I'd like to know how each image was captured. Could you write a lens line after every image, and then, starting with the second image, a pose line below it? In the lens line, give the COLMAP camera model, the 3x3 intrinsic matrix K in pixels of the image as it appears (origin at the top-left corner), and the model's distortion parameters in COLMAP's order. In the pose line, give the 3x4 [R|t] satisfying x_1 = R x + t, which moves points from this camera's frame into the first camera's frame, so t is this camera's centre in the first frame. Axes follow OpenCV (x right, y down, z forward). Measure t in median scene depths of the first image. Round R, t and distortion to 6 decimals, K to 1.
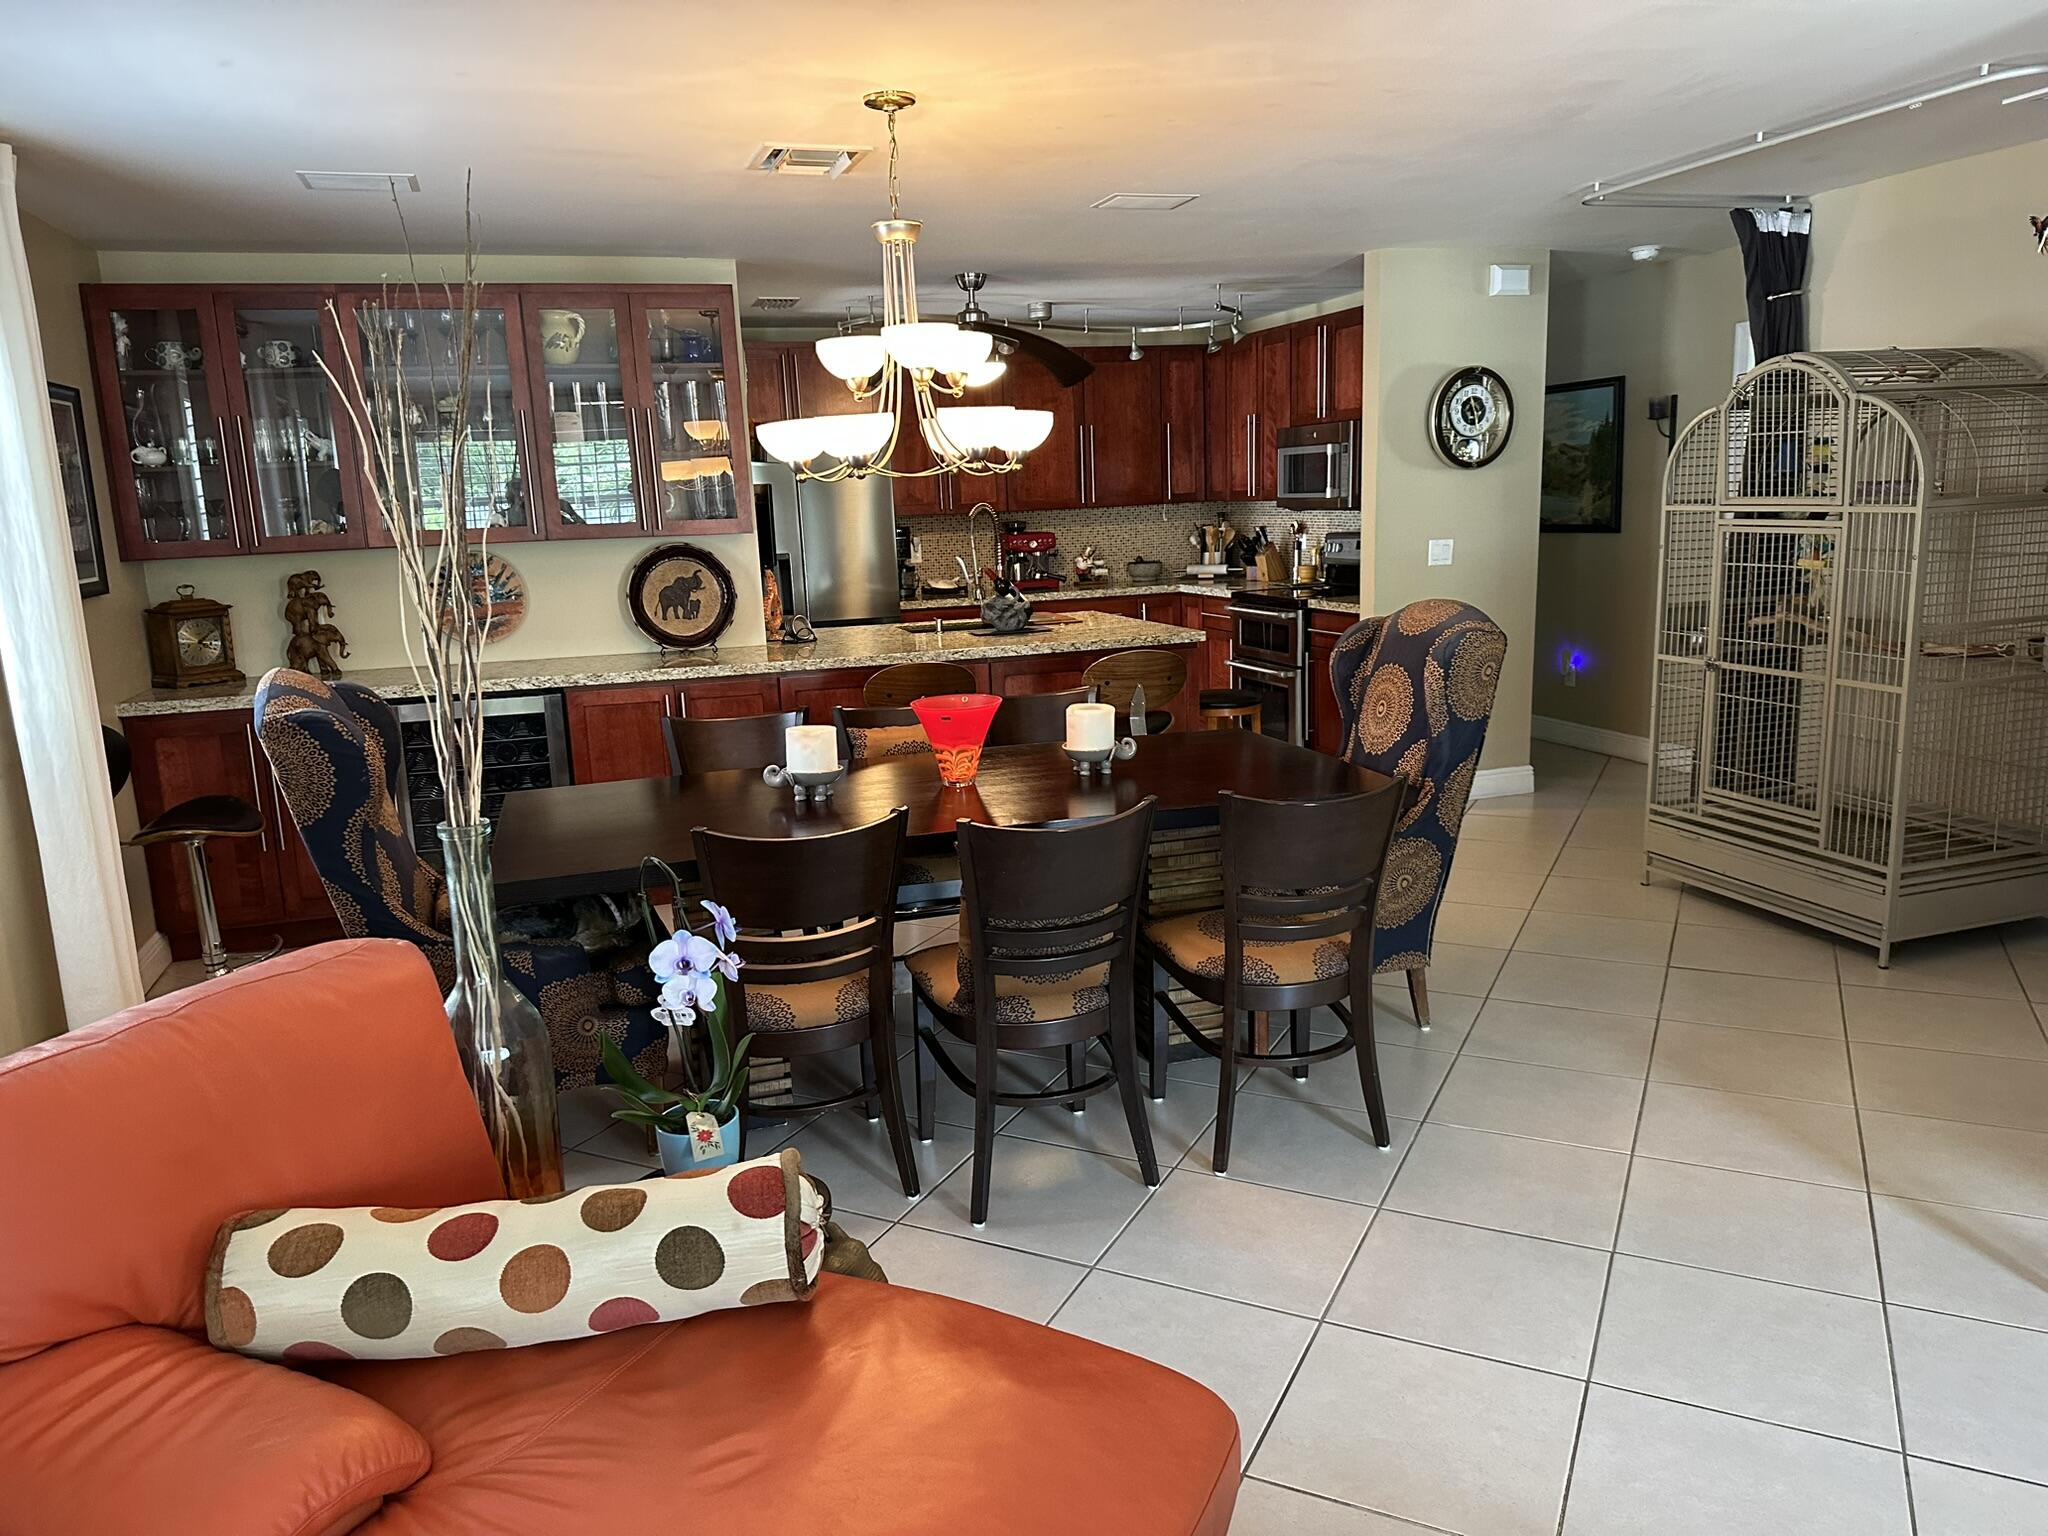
lens RADIAL K [[1457.4, 0, 1006.2], [0, 1457.4, 768.4], [0, 0, 1]] dist [0.051903, -0.069146]
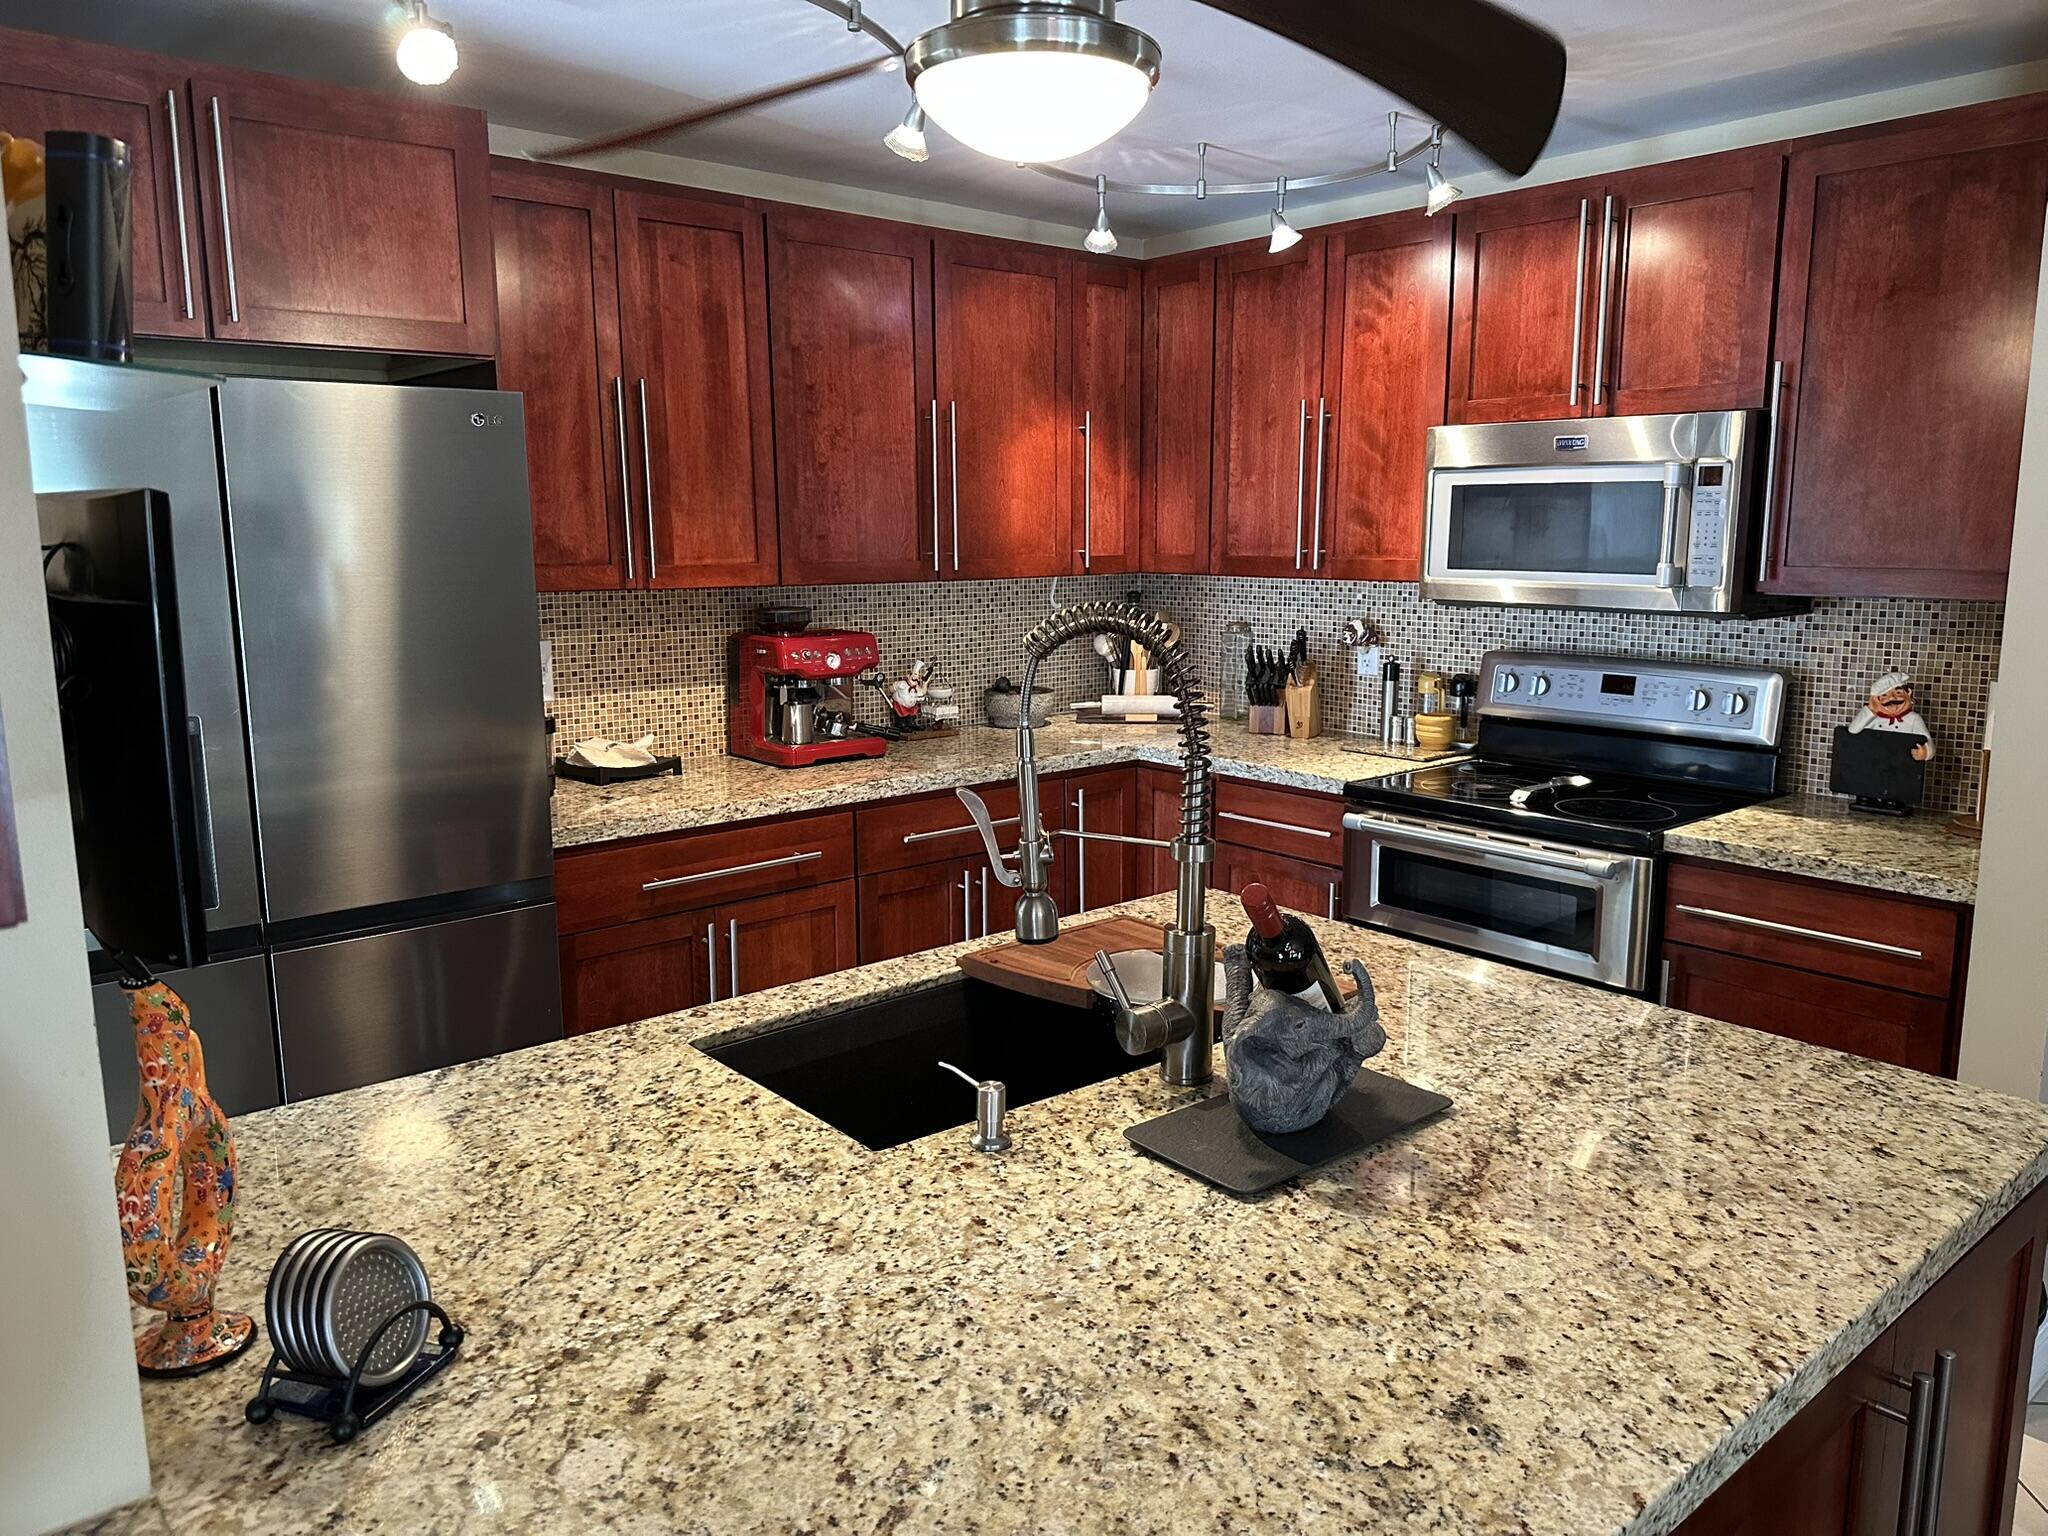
lens RADIAL K [[1457.4, 0, 1056.0], [0, 1457.4, 765.0], [0, 0, 1]] dist [0.051903, -0.069146]
pose [[0.914288, -0.029457, 0.403992, -0.144098], [0.042706, 0.998804, -0.023822, -0.159694], [-0.402807, 0.039033, 0.914452, 0.836857]]
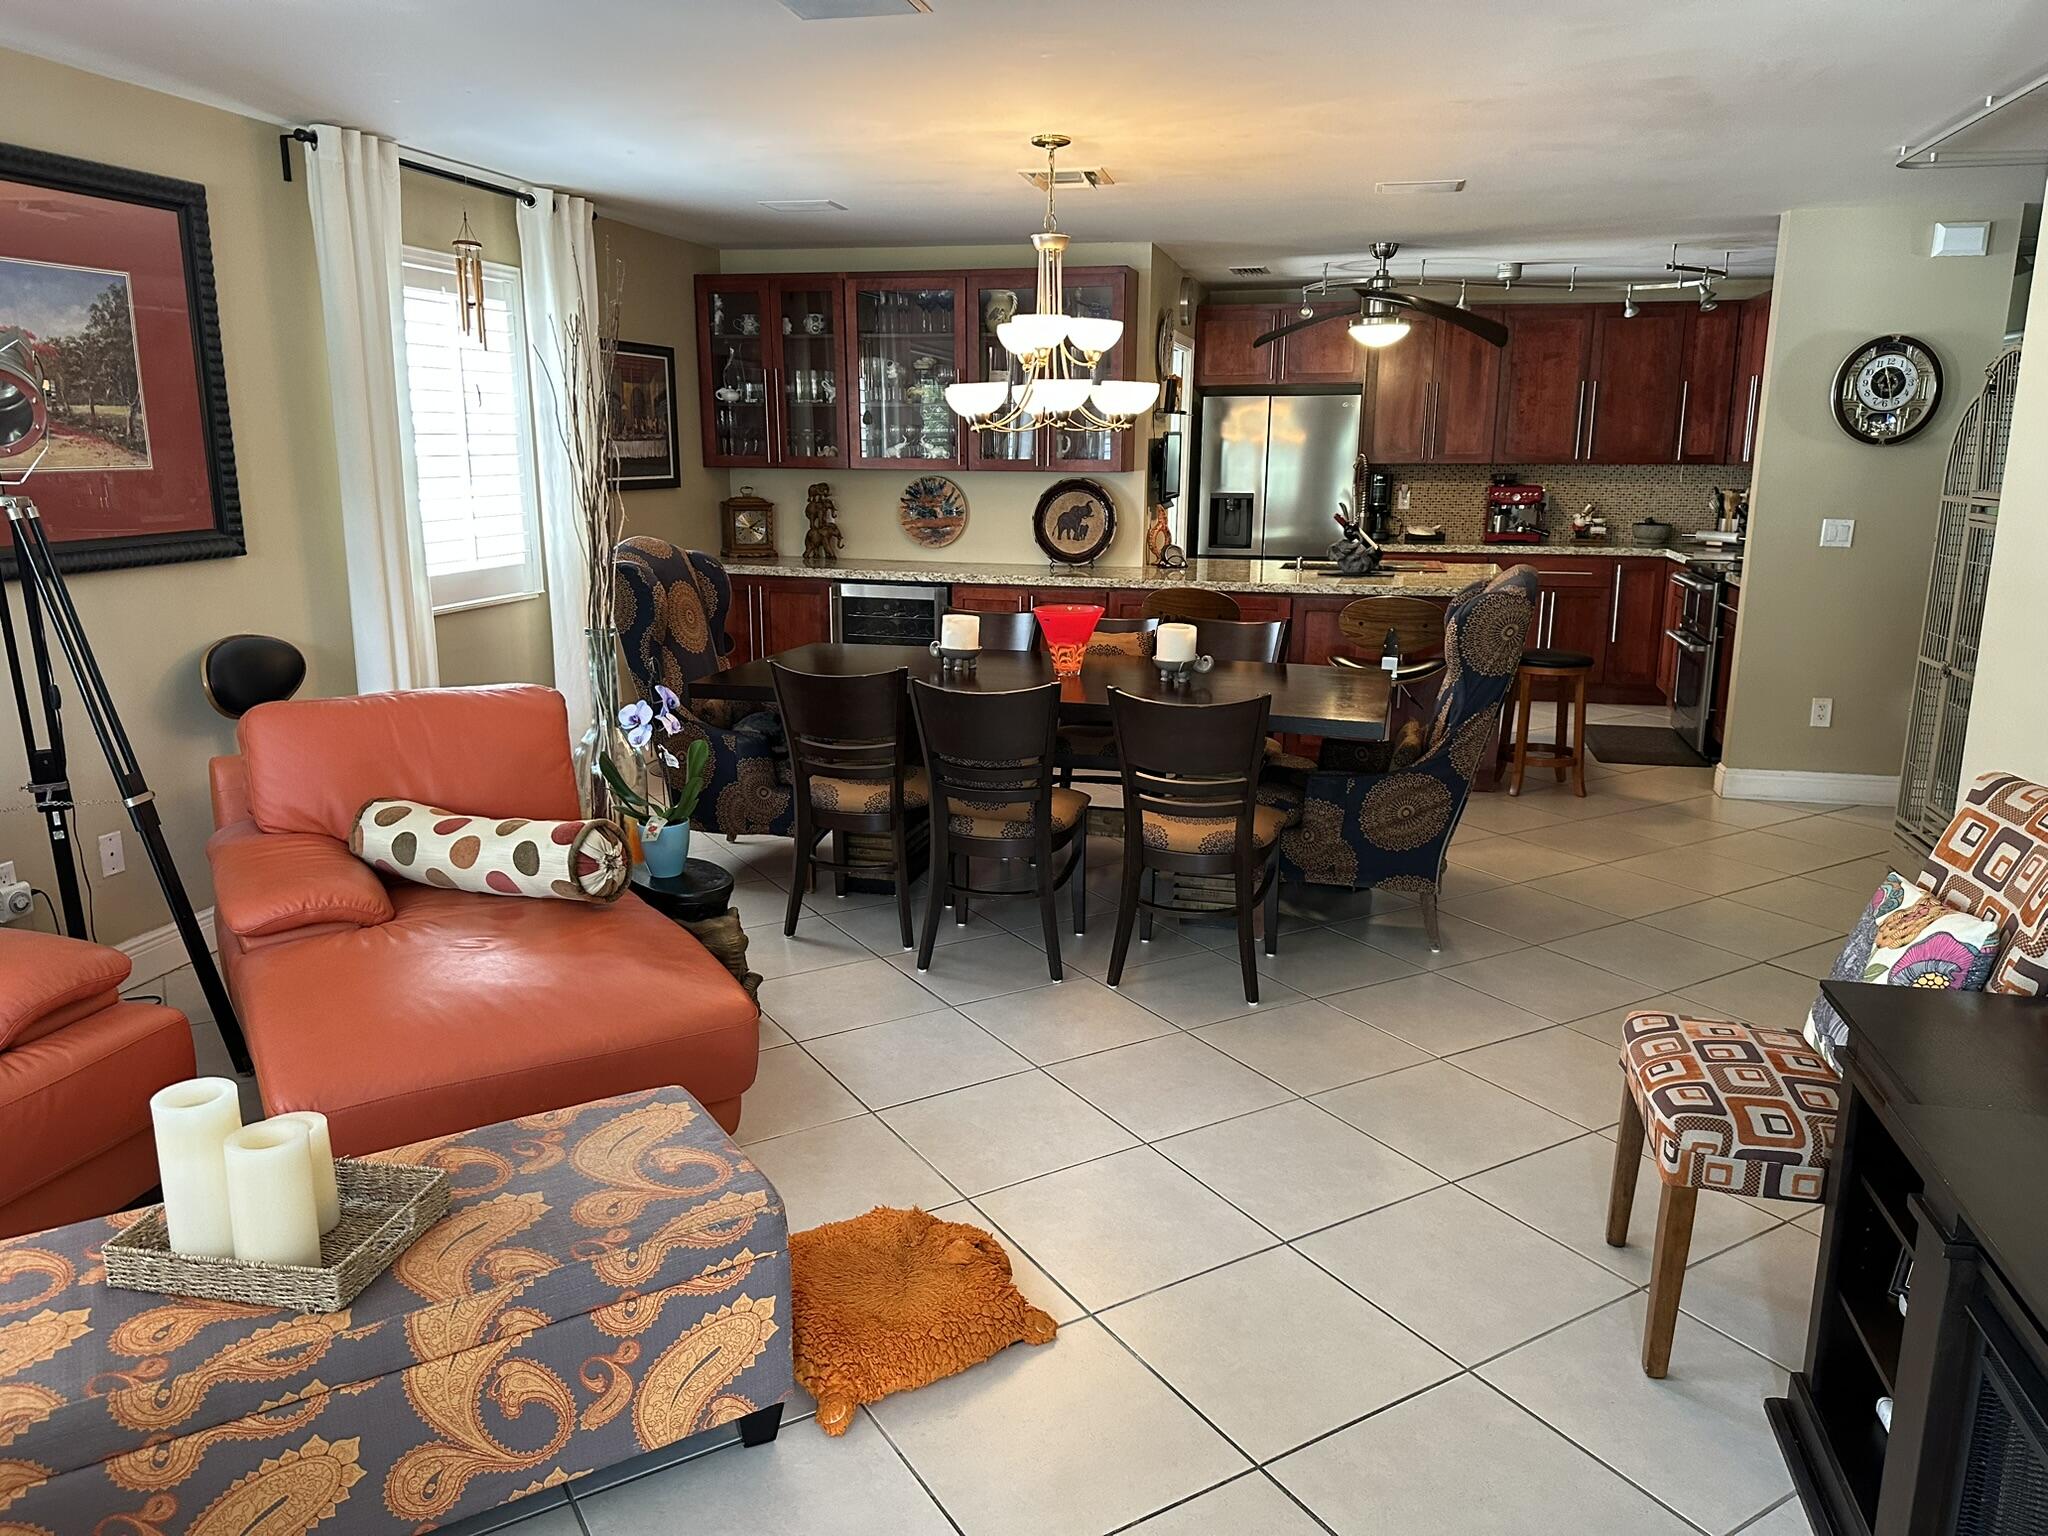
lens RADIAL K [[1457.4, 0, 1021.1], [0, 1457.4, 772.2], [0, 0, 1]] dist [0.051903, -0.069146]
pose [[0.851845, 0.159267, -0.498993, 0.386066], [-0.136444, 0.987234, 0.082175, -0.002605], [0.505711, -0.001916, 0.862701, -0.085884]]
